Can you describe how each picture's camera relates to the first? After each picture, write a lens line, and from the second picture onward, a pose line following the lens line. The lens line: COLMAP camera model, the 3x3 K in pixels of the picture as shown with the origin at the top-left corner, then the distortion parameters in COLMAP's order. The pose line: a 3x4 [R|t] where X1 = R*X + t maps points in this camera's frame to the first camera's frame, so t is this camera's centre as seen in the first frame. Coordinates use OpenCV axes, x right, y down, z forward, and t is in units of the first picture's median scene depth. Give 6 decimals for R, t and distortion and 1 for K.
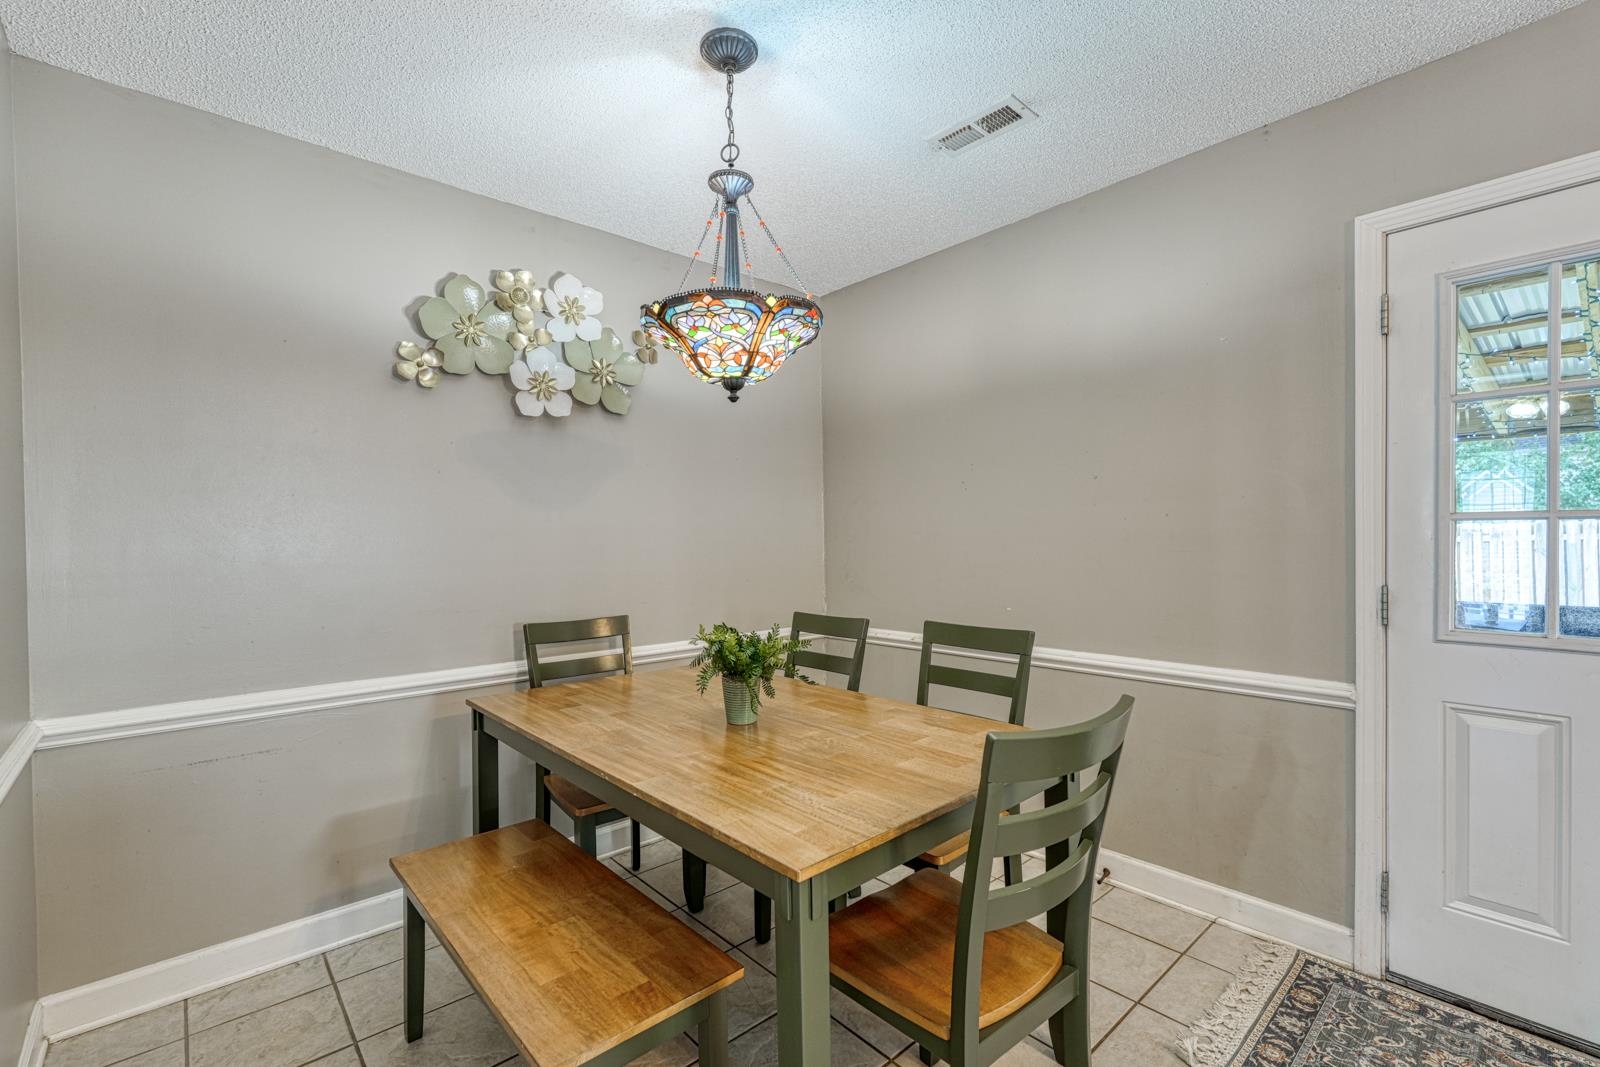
lens RADIAL K [[697.6, 0, 803.6], [0, 697.6, 545.7], [0, 0, 1]] dist [-0.001417, -0.000401]
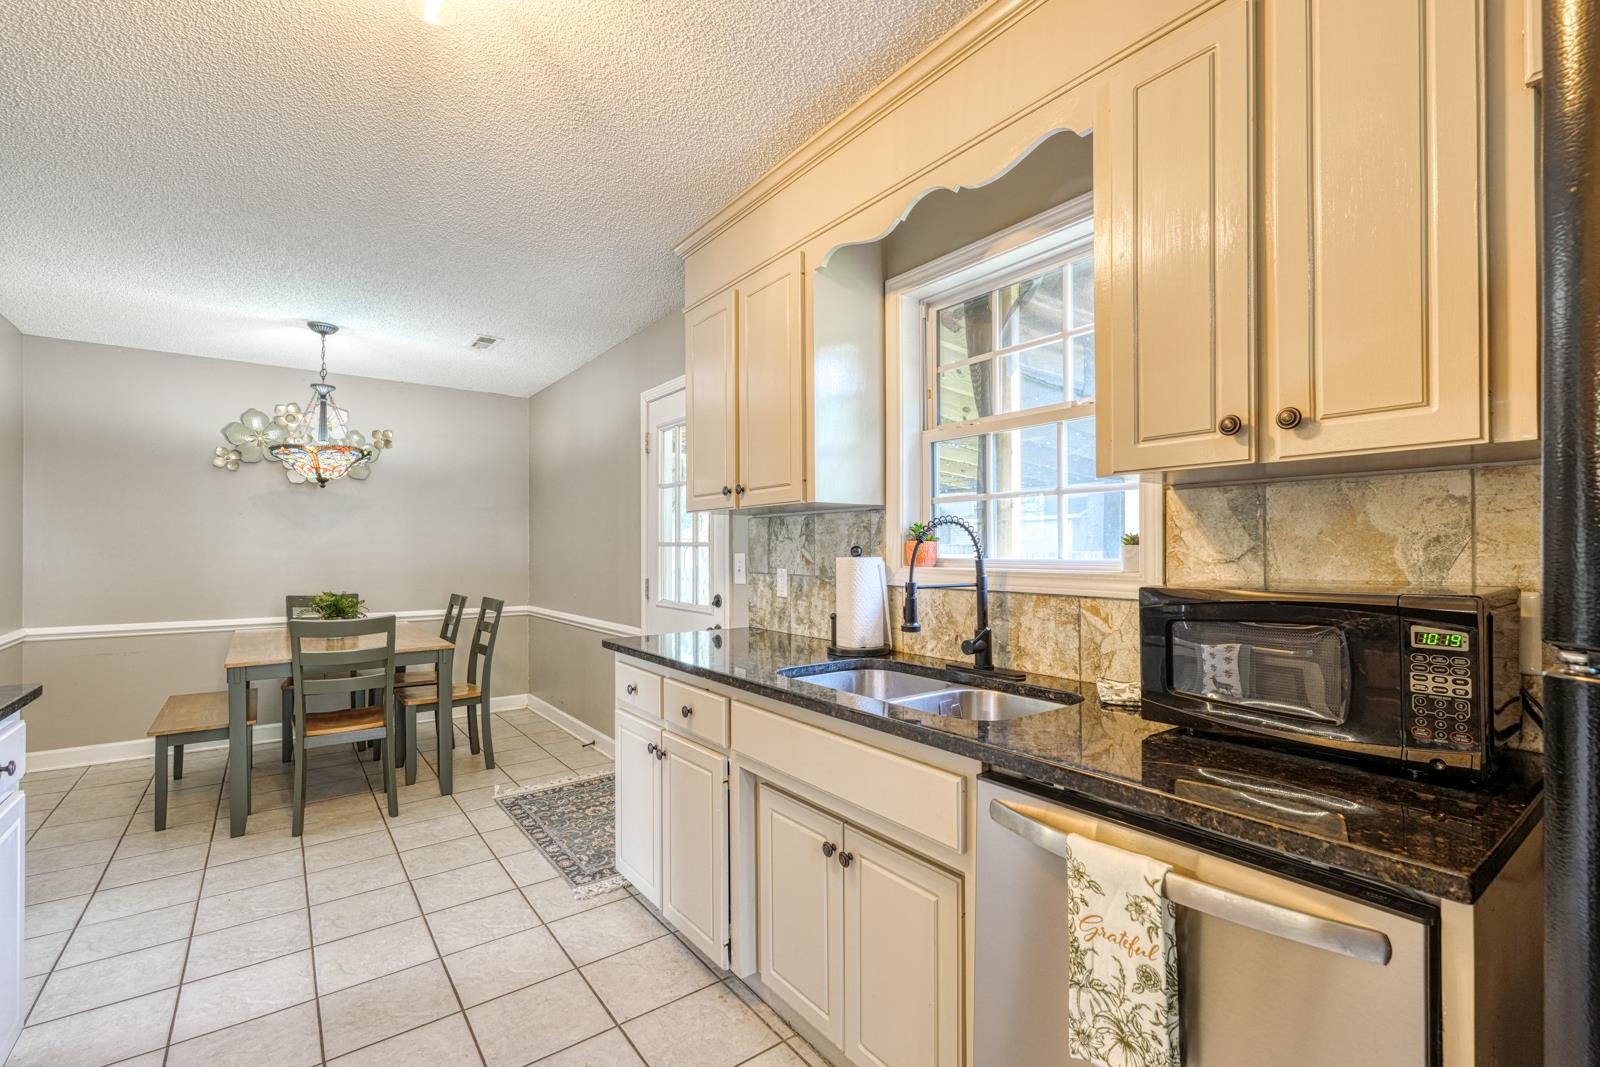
lens RADIAL K [[697.6, 0, 803.6], [0, 697.6, 545.7], [0, 0, 1]] dist [-0.001417, -0.000401]
pose [[0.997031, 0.010099, -0.076332, 1.405890], [-0.011730, 0.999712, -0.020959, 0.000331], [0.076098, 0.021792, 0.996862, -0.936135]]
